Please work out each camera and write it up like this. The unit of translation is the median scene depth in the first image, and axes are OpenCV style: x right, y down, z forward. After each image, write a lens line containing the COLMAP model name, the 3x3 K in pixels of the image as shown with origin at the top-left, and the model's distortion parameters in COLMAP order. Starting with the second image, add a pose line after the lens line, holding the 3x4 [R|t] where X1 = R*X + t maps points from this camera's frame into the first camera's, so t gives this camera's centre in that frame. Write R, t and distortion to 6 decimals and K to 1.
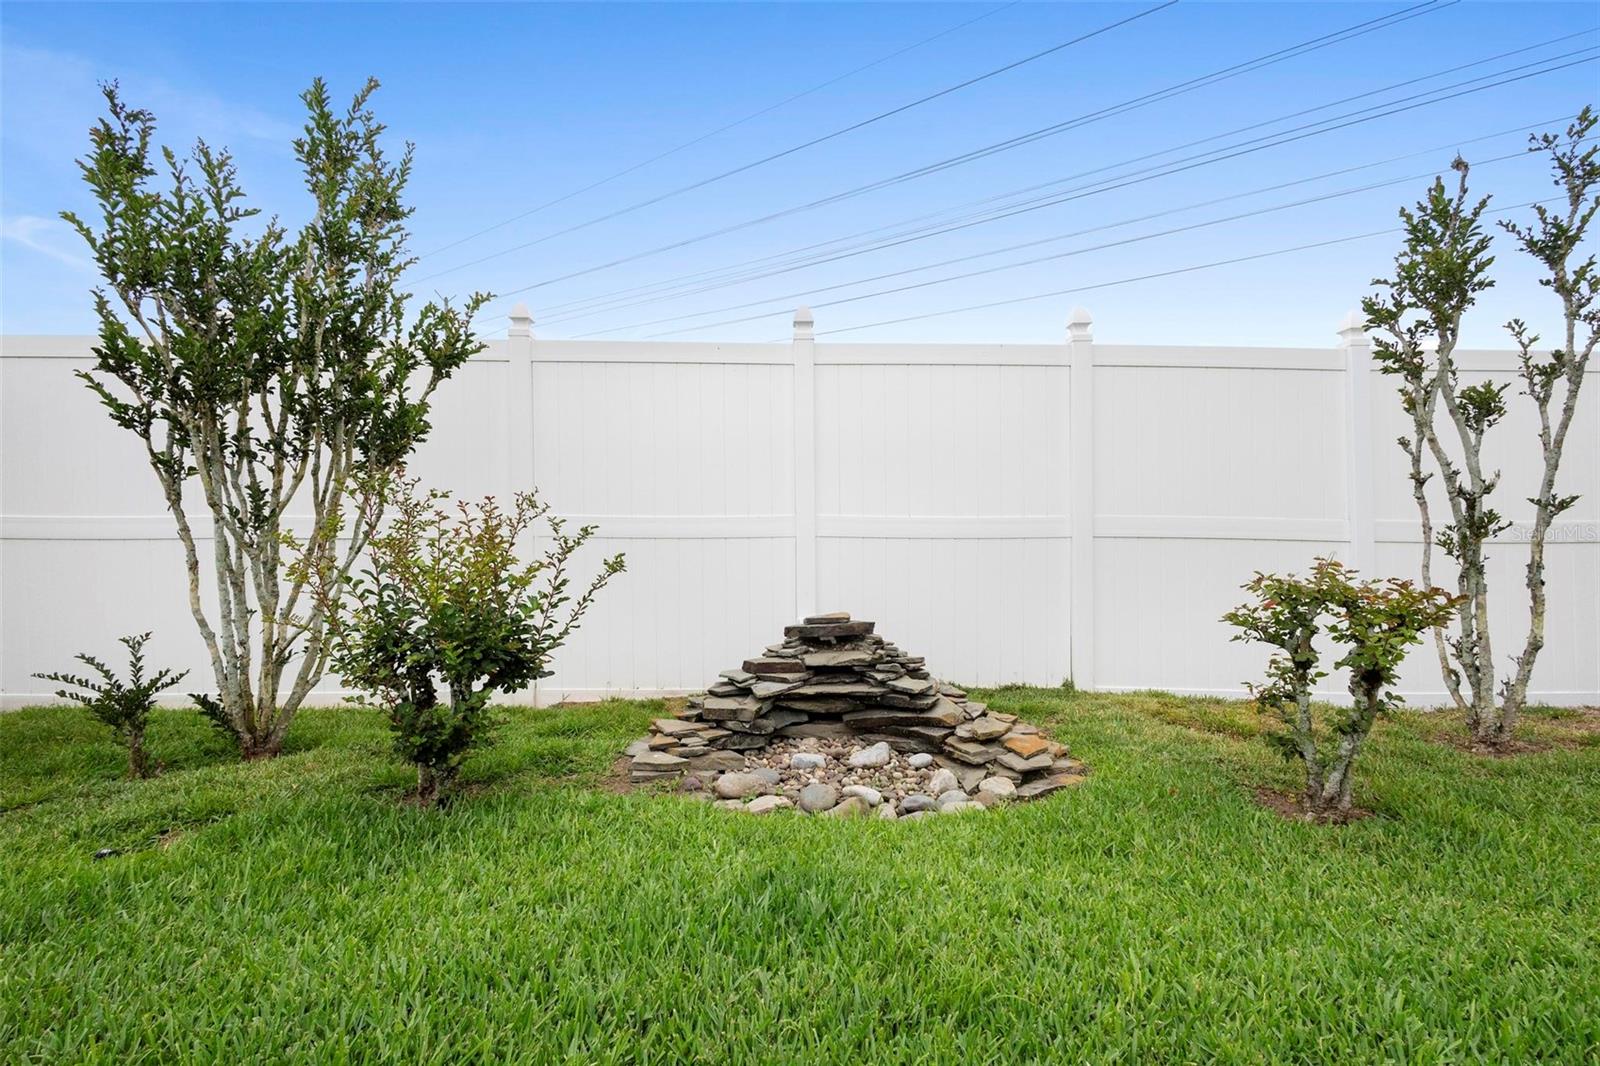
lens RADIAL K [[742.5, 0, 805.3], [0, 742.5, 540.7], [0, 0, 1]] dist [0.008705, -0.002426]
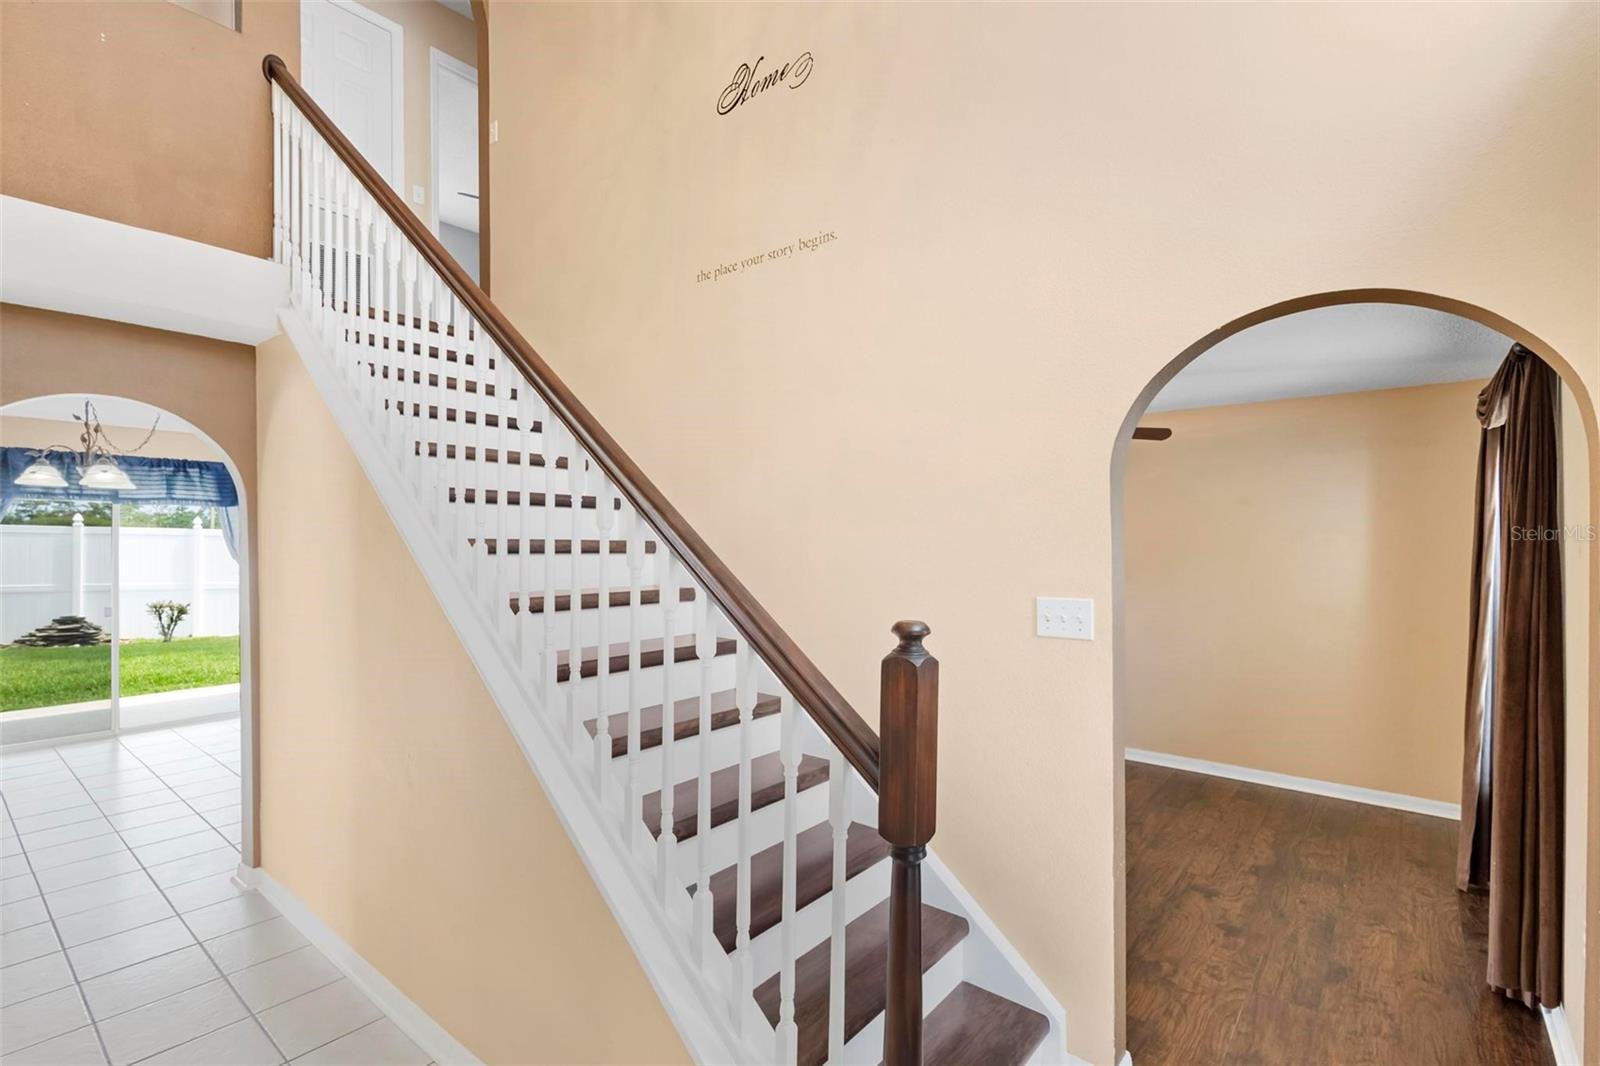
lens RADIAL K [[742.5, 0, 811.5], [0, 742.5, 549.2], [0, 0, 1]] dist [0.008705, -0.002426]
pose [[0.832563, 0.006774, 0.553888, 1.154550], [-0.001985, 0.999955, -0.009245, -0.224579], [-0.553926, 0.006598, 0.832540, -4.584614]]
